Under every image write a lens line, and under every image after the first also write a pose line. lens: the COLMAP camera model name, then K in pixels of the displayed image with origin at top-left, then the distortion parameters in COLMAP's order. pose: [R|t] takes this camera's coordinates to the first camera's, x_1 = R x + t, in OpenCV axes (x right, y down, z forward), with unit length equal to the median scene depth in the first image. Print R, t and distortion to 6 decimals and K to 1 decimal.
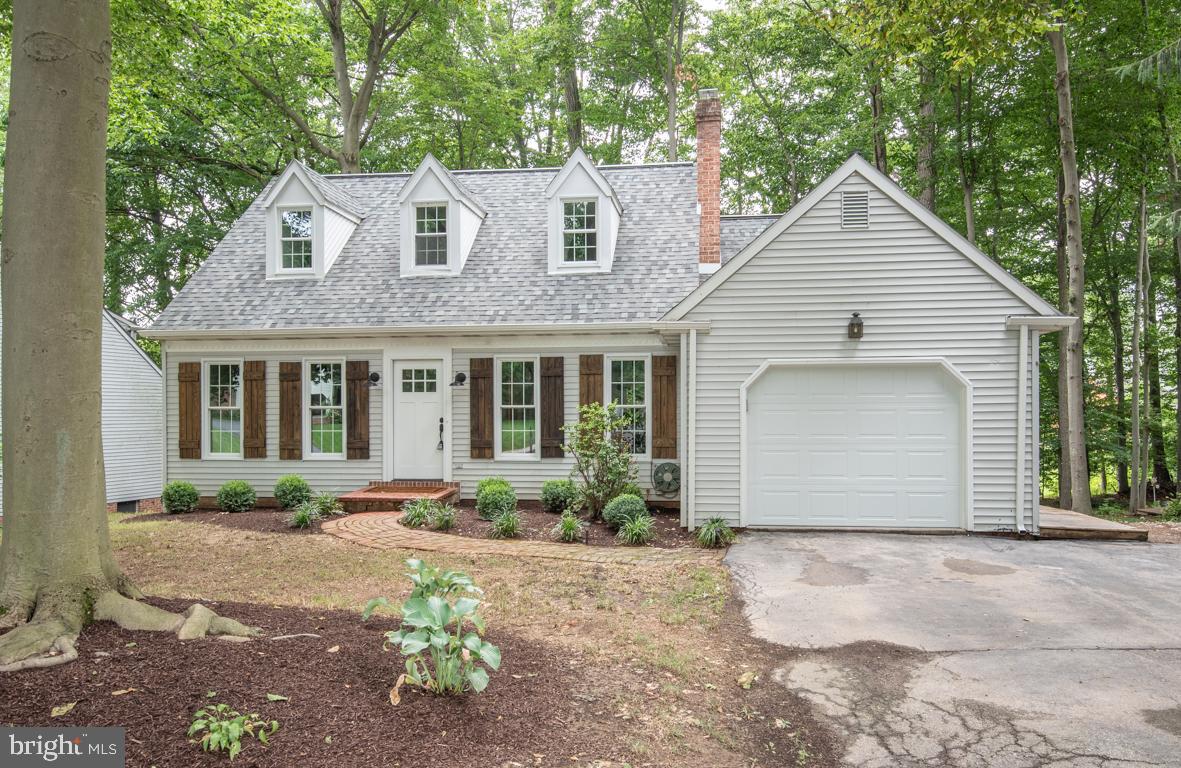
lens RADIAL K [[797.4, 0, 628.1], [0, 797.4, 427.7], [0, 0, 1]] dist [0.012560, -0.006345]
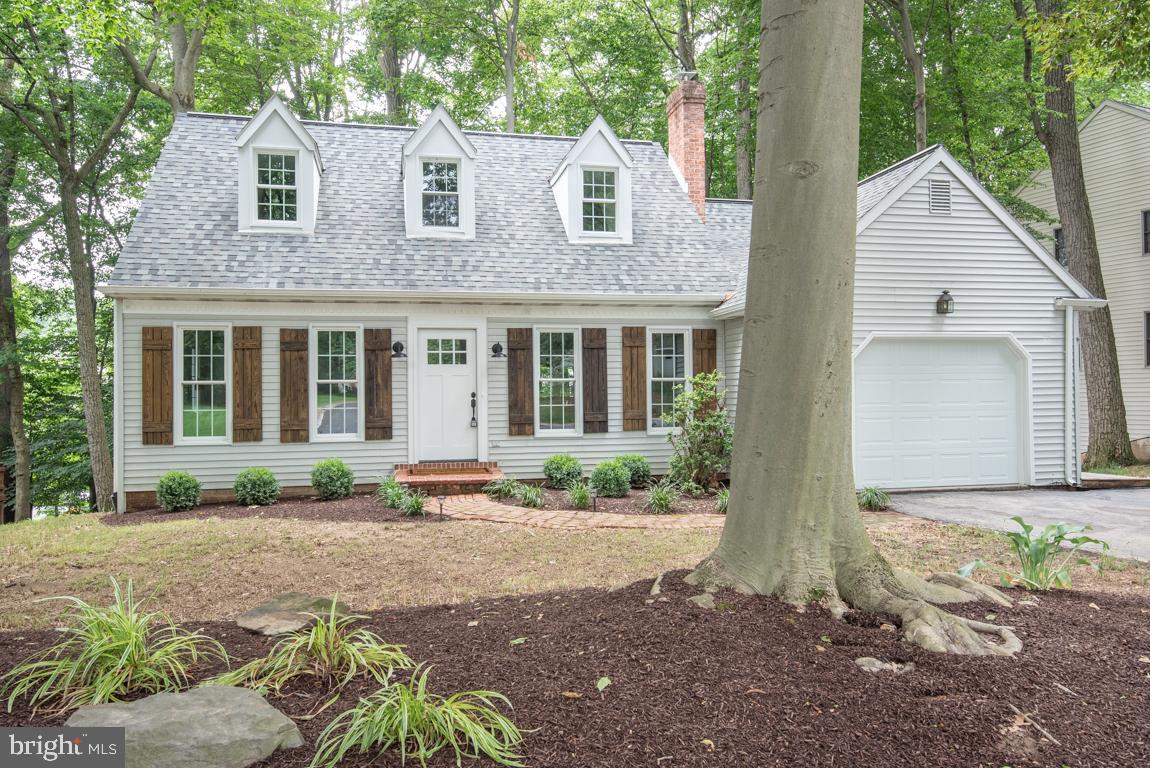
lens RADIAL K [[870.4, 0, 578.0], [0, 870.4, 373.9], [0, 0, 1]] dist [0.051665, -0.004081]
pose [[0.944646, 0.001279, 0.328089, -0.461396], [0.014623, 0.998835, -0.045997, 0.014682], [-0.327766, 0.048248, 0.943526, 0.014763]]
